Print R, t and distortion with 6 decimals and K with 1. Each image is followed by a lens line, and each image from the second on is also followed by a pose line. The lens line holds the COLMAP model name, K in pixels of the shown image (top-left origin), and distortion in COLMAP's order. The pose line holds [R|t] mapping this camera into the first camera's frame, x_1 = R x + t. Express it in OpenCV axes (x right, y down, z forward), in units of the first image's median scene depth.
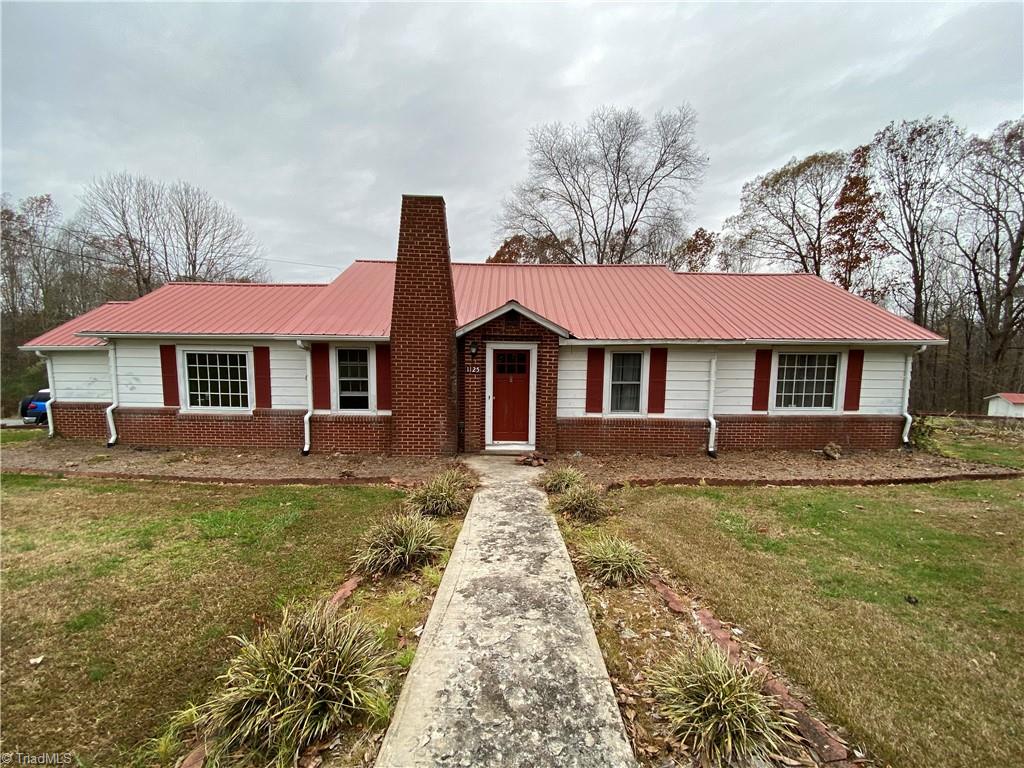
lens RADIAL K [[411.9, 0, 512.0], [0, 411.9, 385.9], [0, 0, 1]] dist [-0.003295, -0.000422]
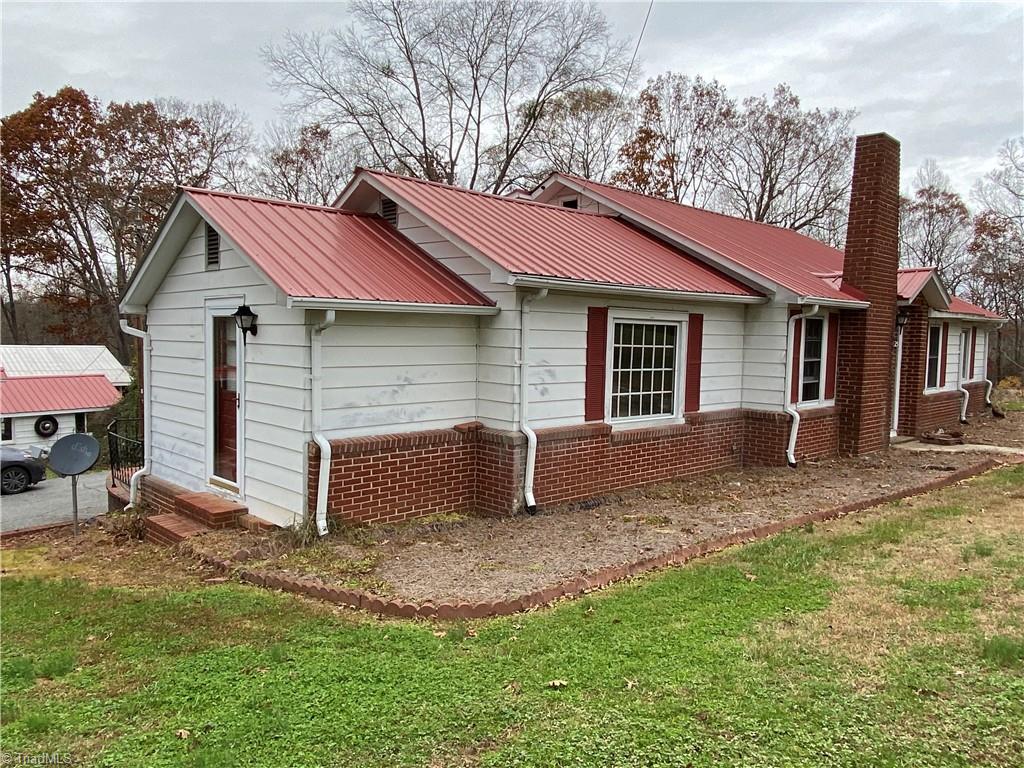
lens RADIAL K [[746.7, 0, 511.5], [0, 746.7, 383.8], [0, 0, 1]] dist [-0.001428, -0.000250]
pose [[0.730708, -0.045169, 0.681194, -1.574523], [0.064260, 0.997929, -0.002760, -0.003245], [-0.679659, 0.045791, 0.732097, 0.357028]]
